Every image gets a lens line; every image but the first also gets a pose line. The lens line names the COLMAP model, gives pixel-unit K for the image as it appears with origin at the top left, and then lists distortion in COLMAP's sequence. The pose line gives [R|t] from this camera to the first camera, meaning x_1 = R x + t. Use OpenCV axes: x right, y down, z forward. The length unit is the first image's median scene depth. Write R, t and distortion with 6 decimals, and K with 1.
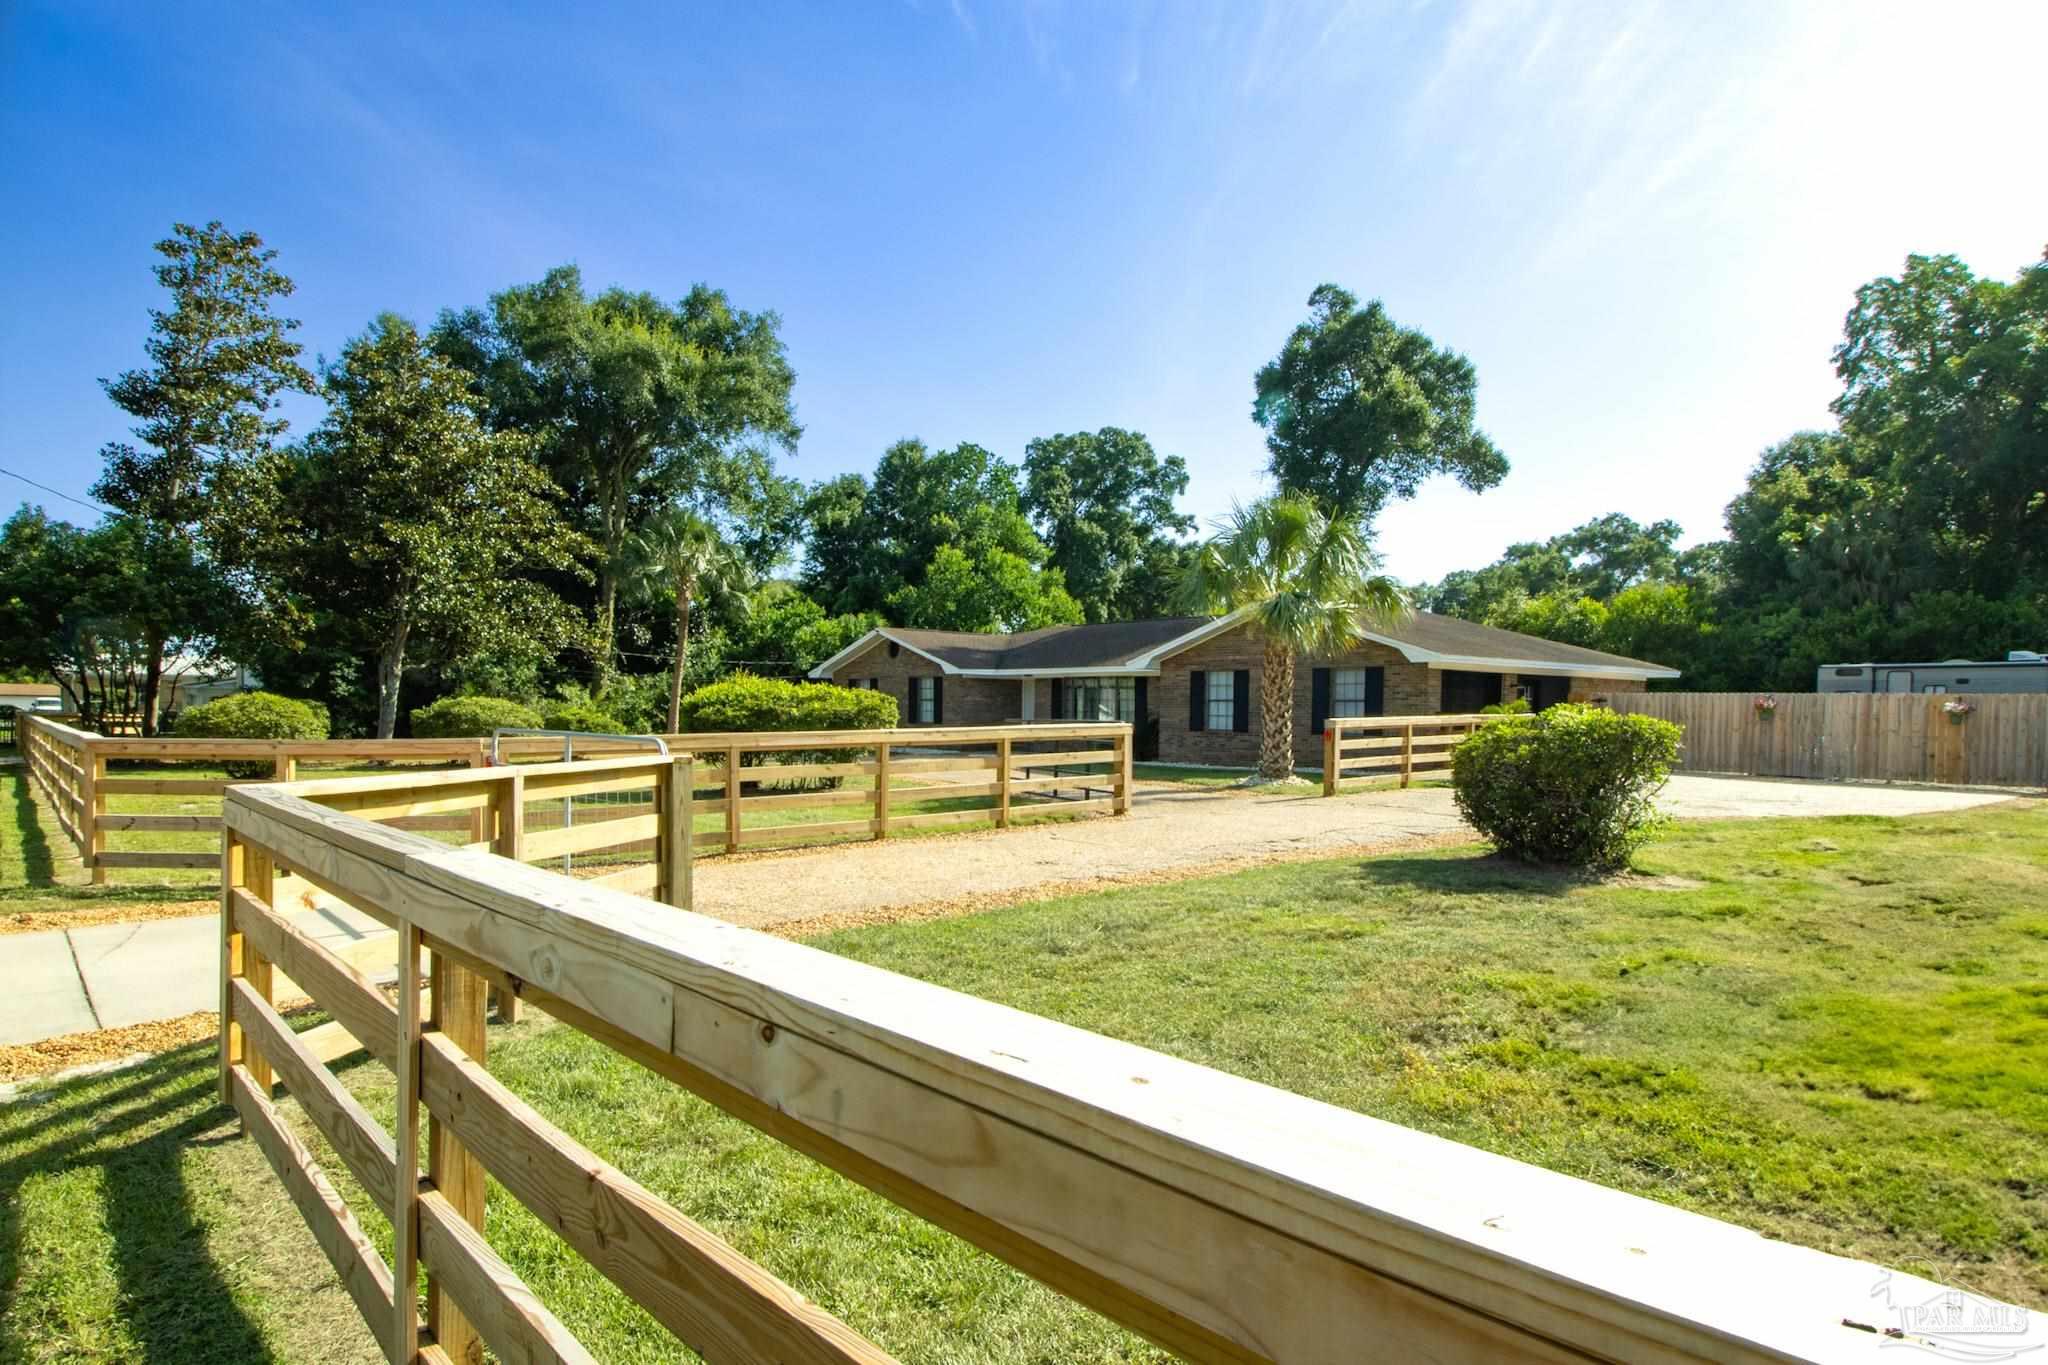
lens RADIAL K [[955.9, 0, 1028.6], [0, 955.9, 733.5], [0, 0, 1]] dist [-0.001650, -0.001777]
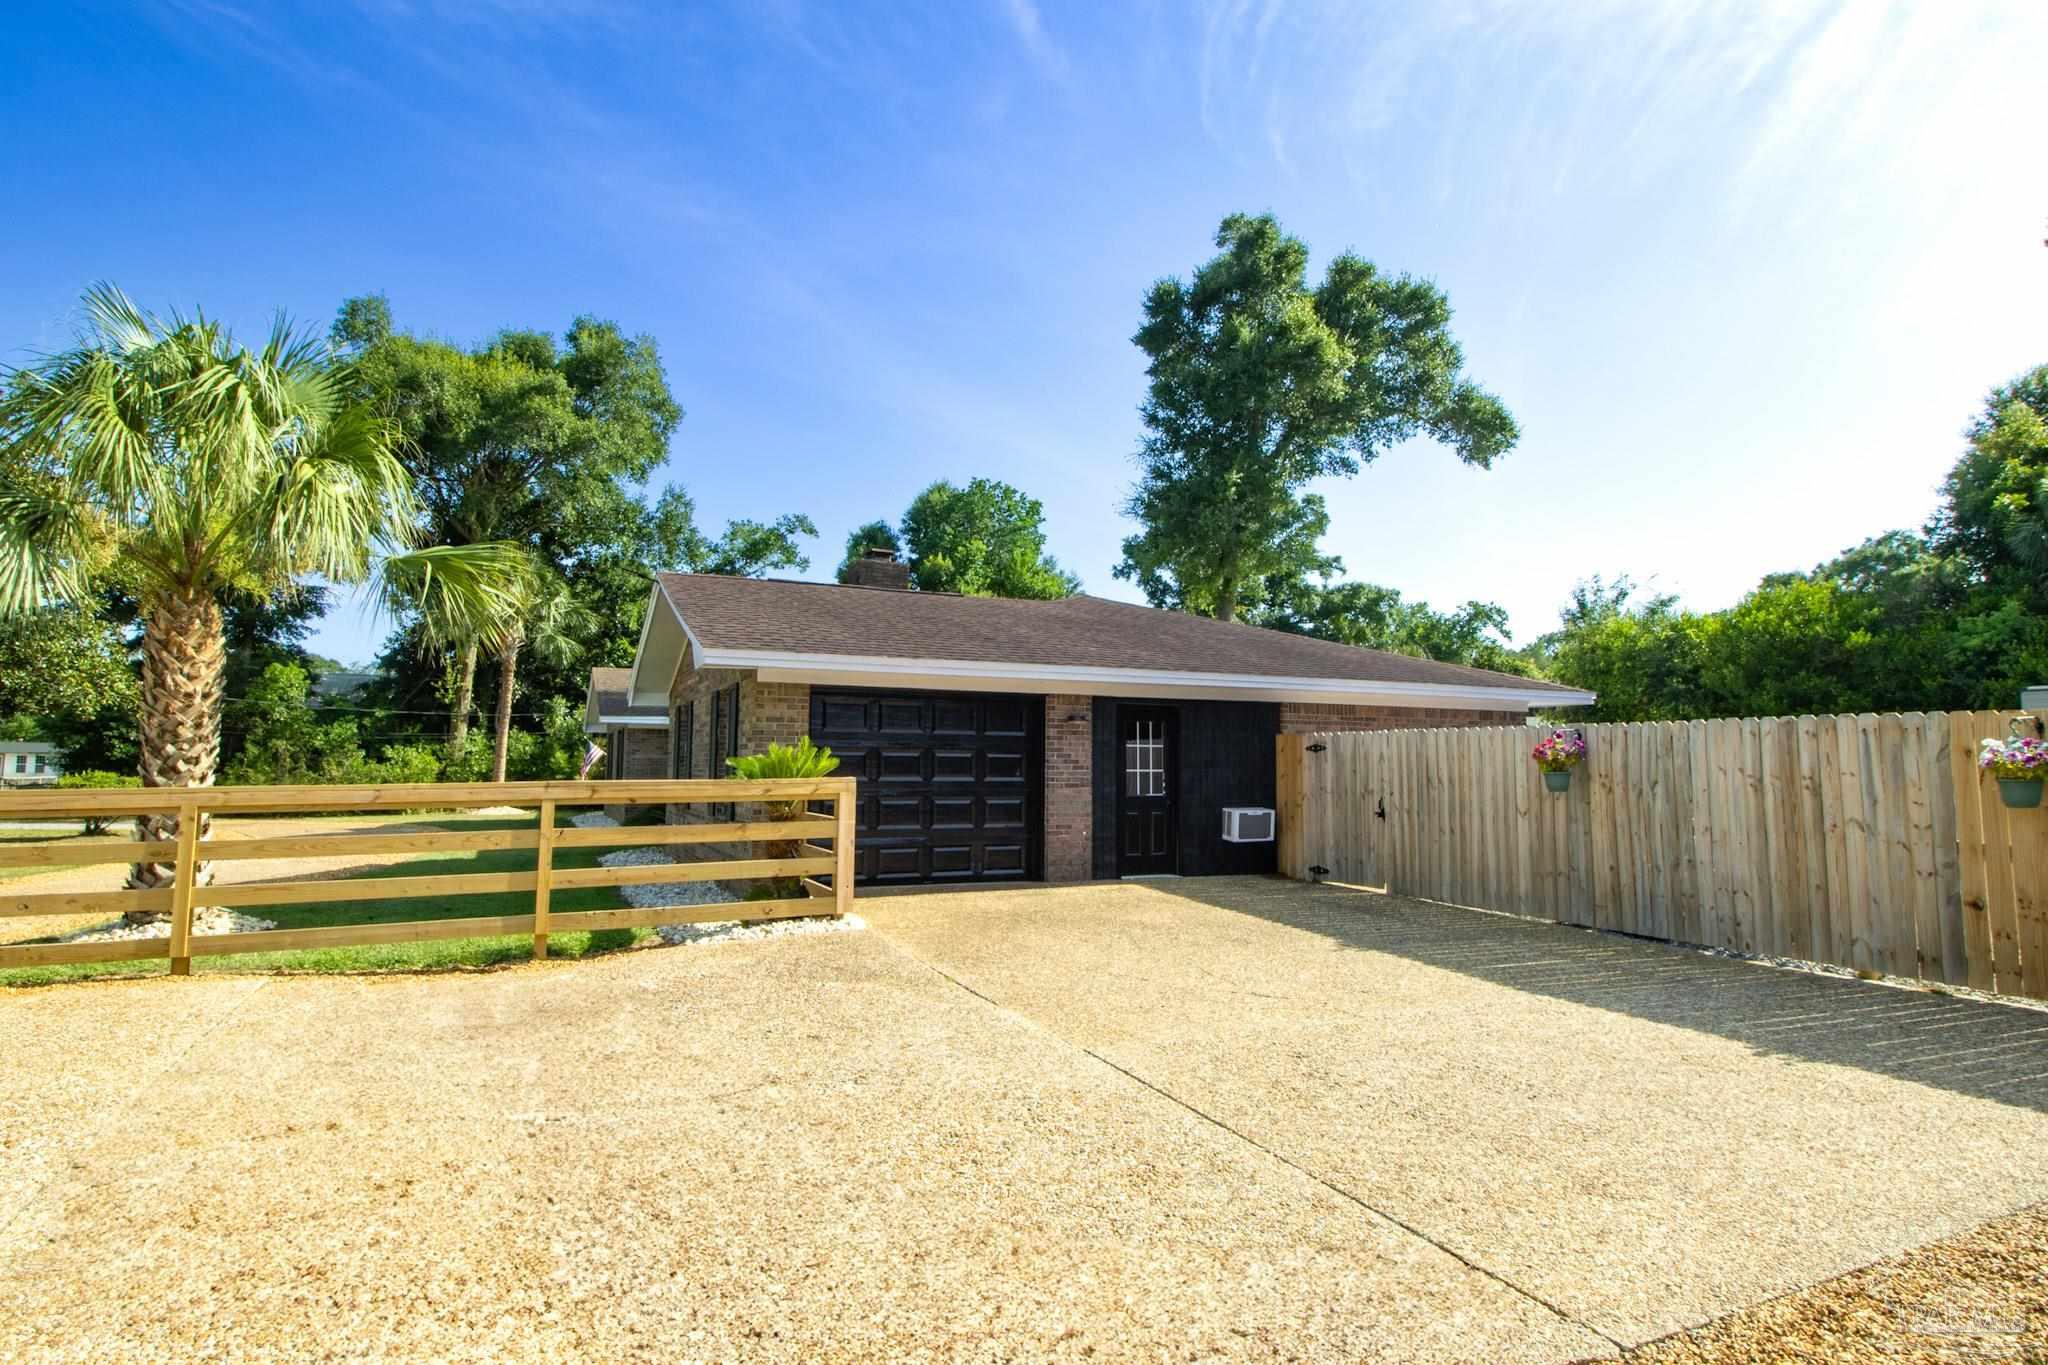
lens RADIAL K [[955.9, 0, 1022.4], [0, 955.9, 677.6], [0, 0, 1]] dist [-0.001650, -0.001777]
pose [[0.976138, -0.025966, -0.215594, 0.271881], [-0.000490, 0.992559, -0.121761, -0.005201], [0.217152, 0.118961, 0.968862, 0.234748]]
